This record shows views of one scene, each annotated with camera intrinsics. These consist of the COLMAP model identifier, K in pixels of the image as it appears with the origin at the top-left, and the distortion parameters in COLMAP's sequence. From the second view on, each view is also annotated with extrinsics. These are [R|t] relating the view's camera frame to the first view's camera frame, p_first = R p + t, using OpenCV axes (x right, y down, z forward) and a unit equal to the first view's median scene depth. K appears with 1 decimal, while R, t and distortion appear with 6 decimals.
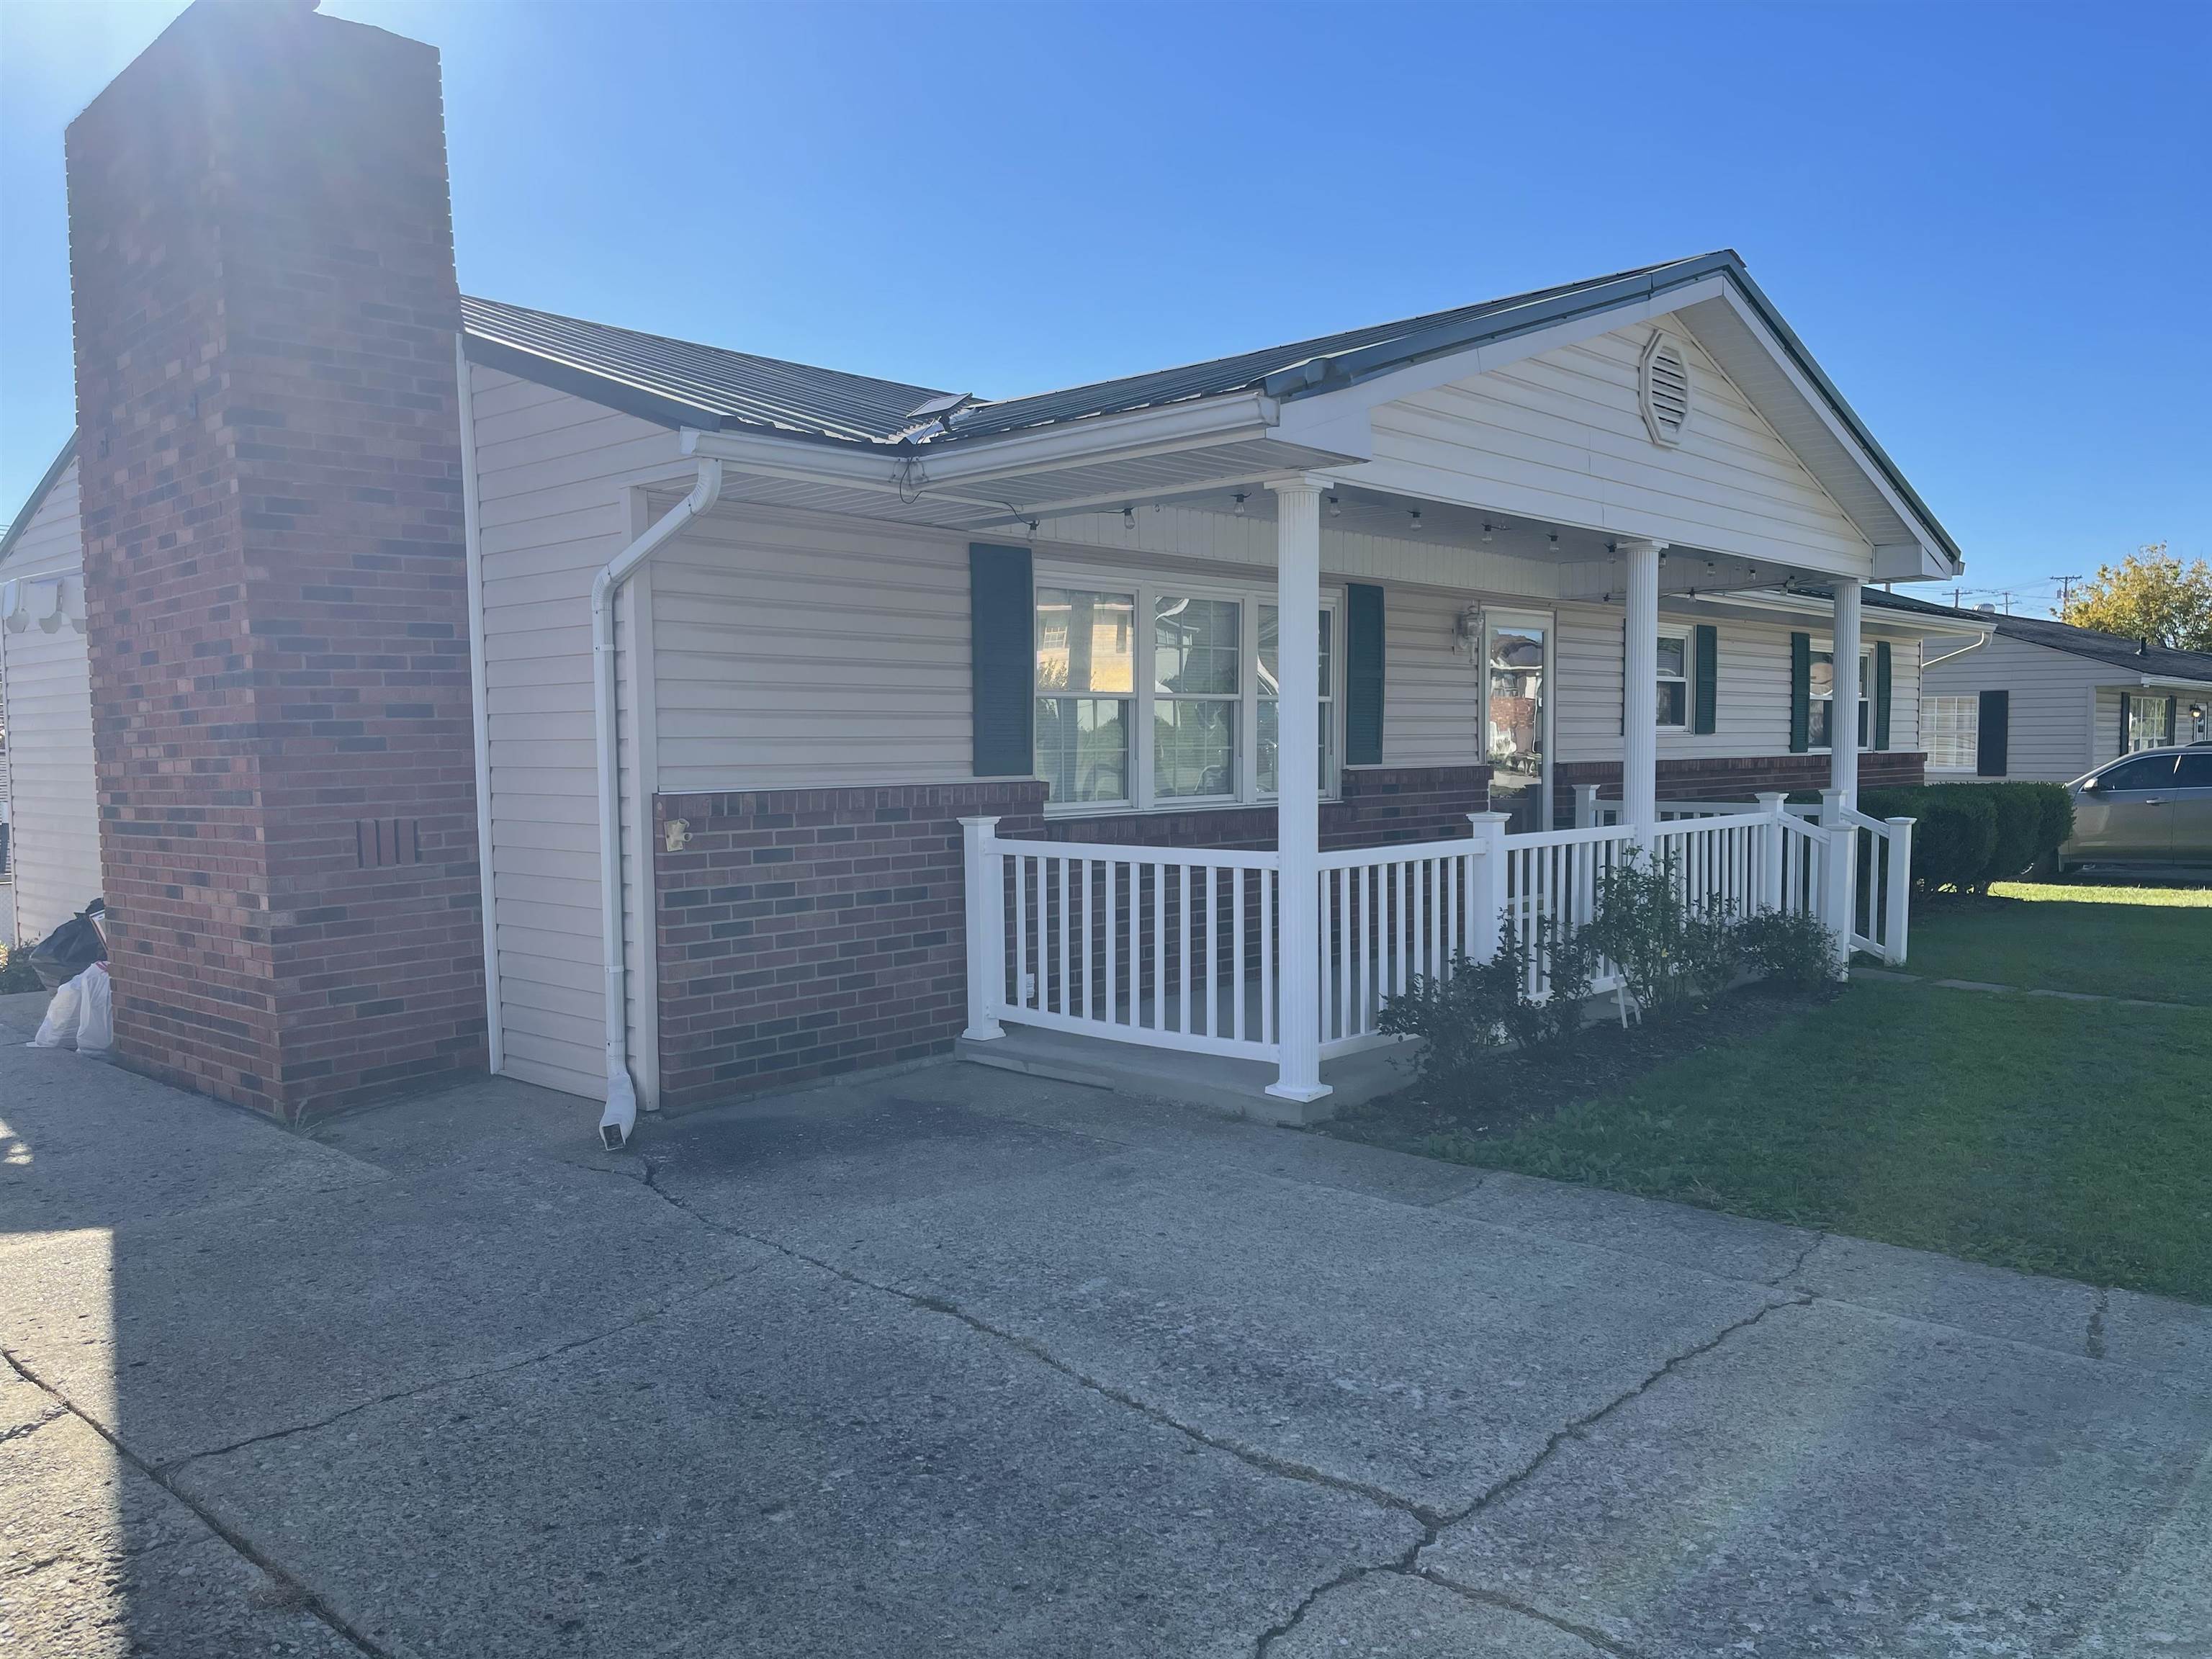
lens RADIAL K [[1679.7, 0, 1112.6], [0, 1679.7, 834.7], [0, 0, 1]] dist [0.039488, -0.028943]
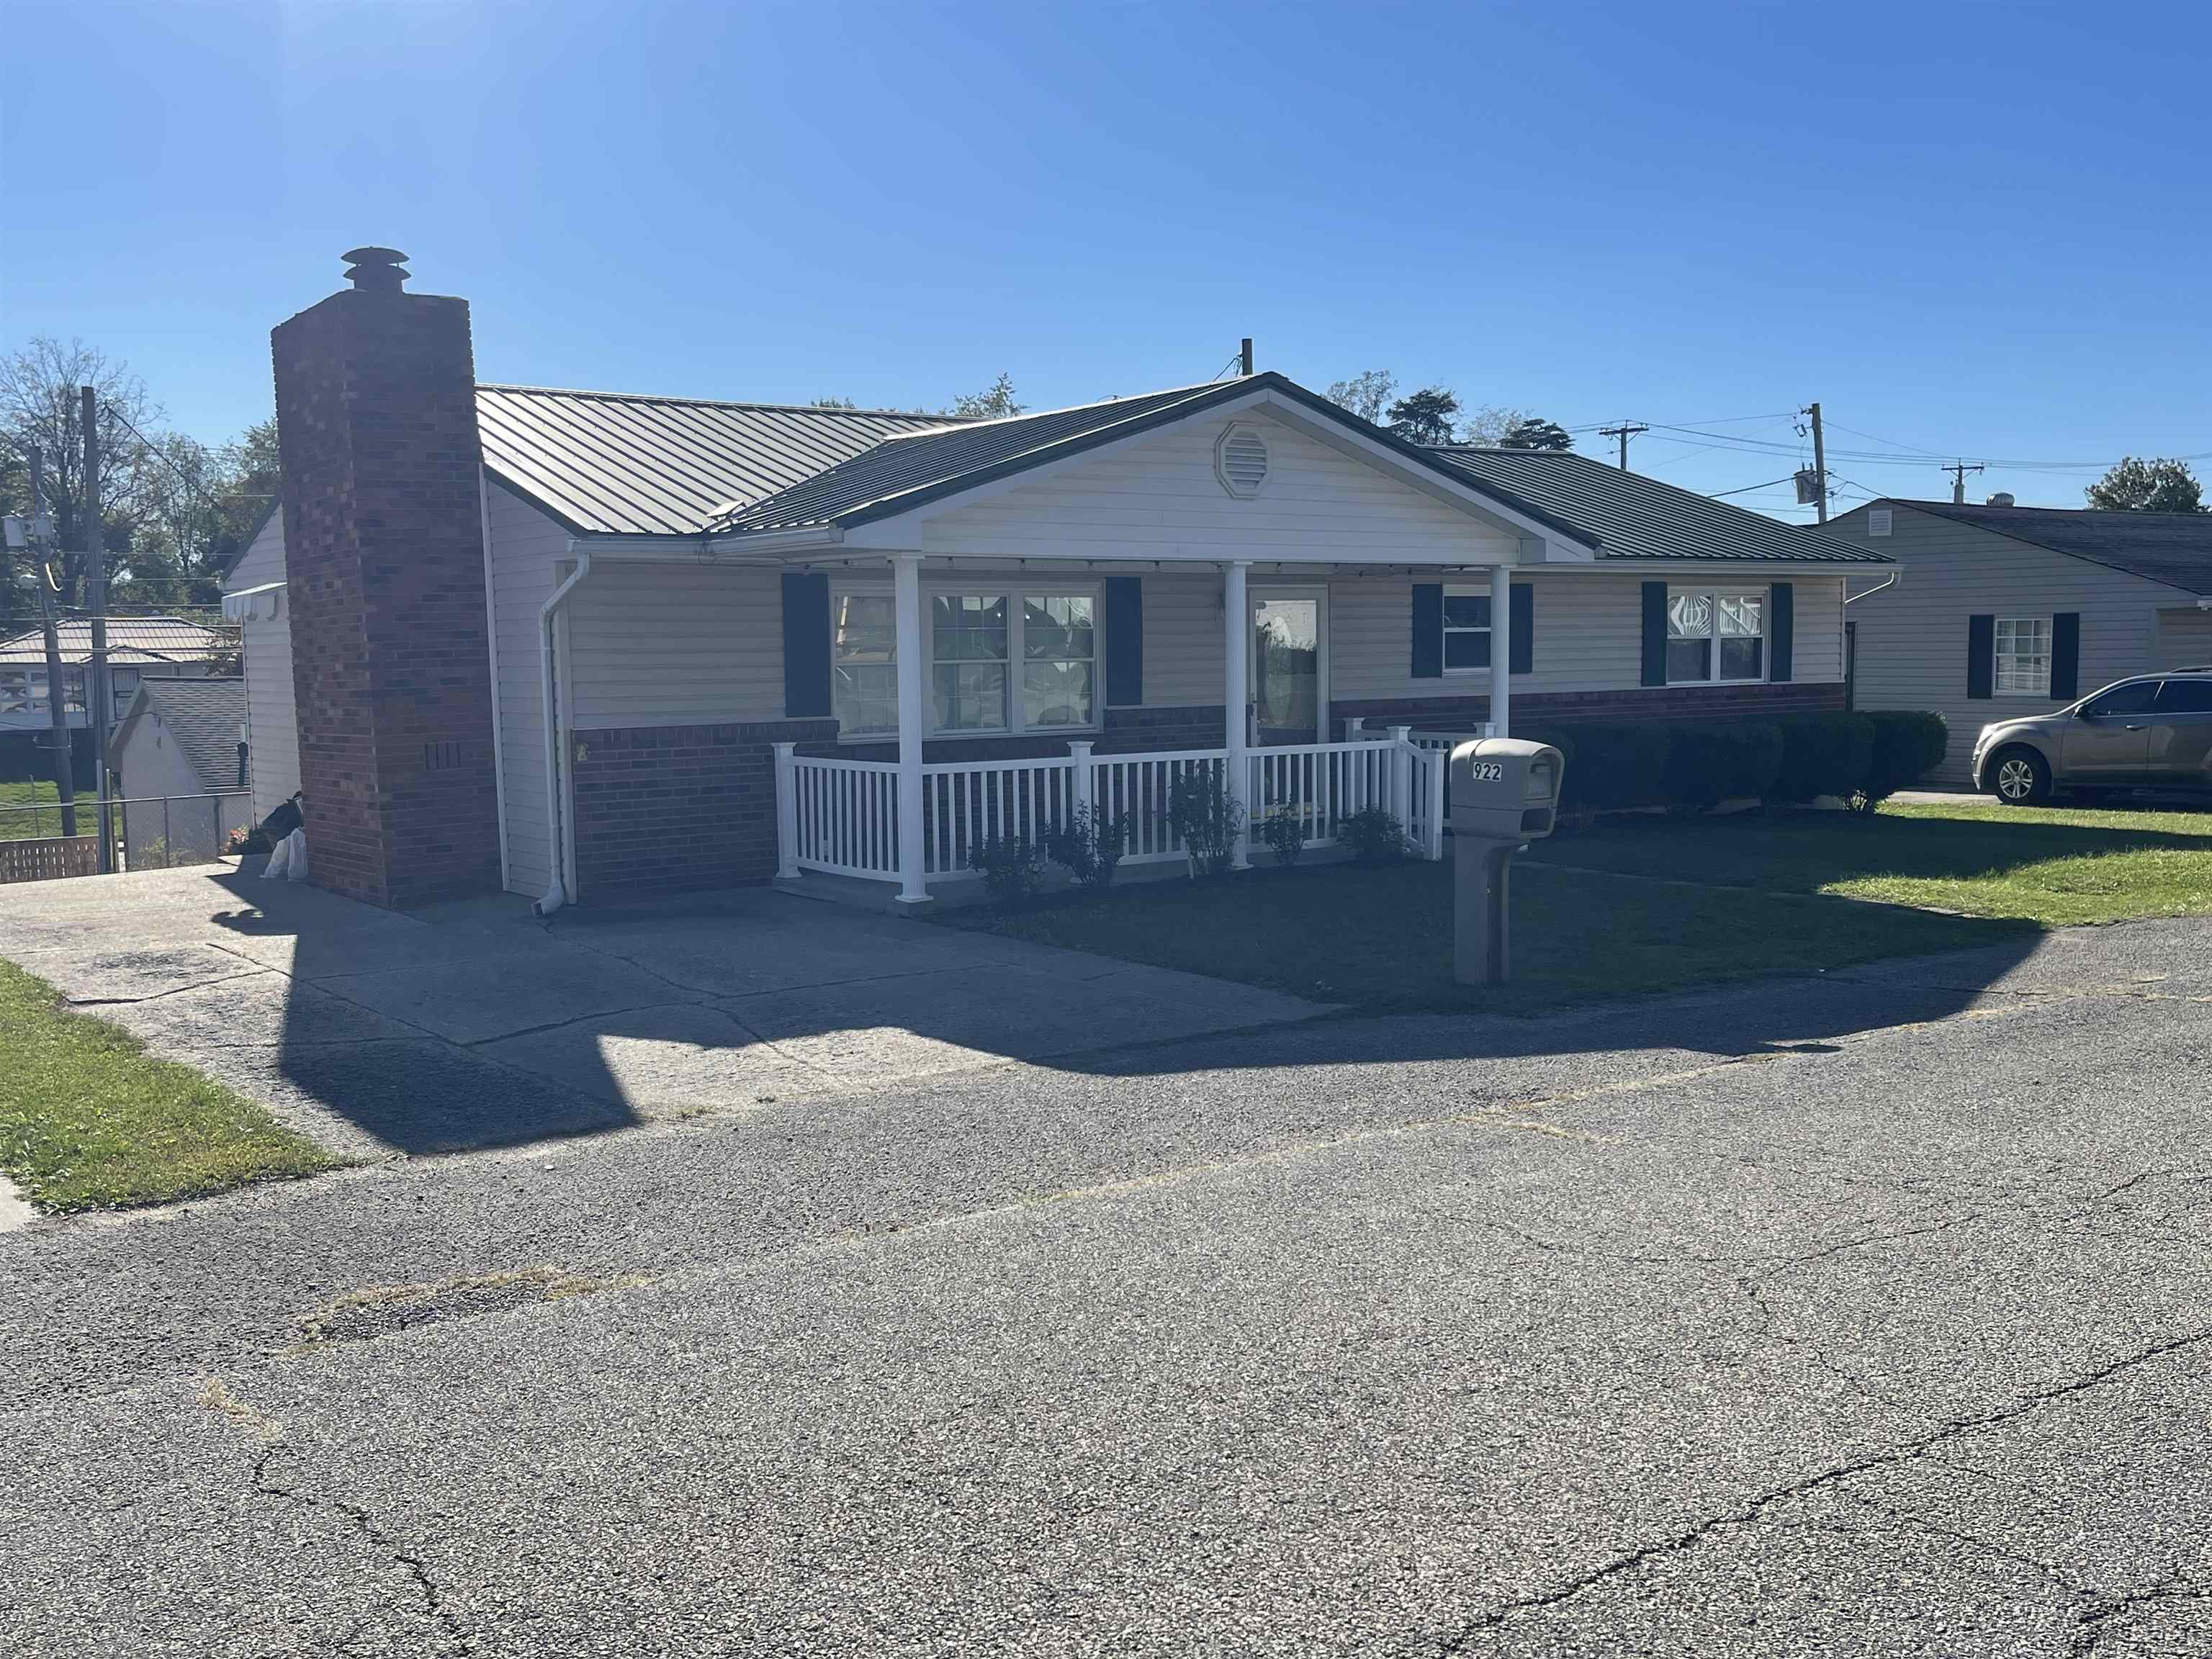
lens RADIAL K [[2012.8, 0, 1096.5], [0, 2012.8, 833.6], [0, 0, 1]] dist [0.020848, 0.000000]
pose [[0.984189, 0.011044, -0.176777, 0.607926], [-0.004342, 0.999259, 0.038257, 0.001942], [0.177068, -0.036884, 0.983507, -0.942810]]
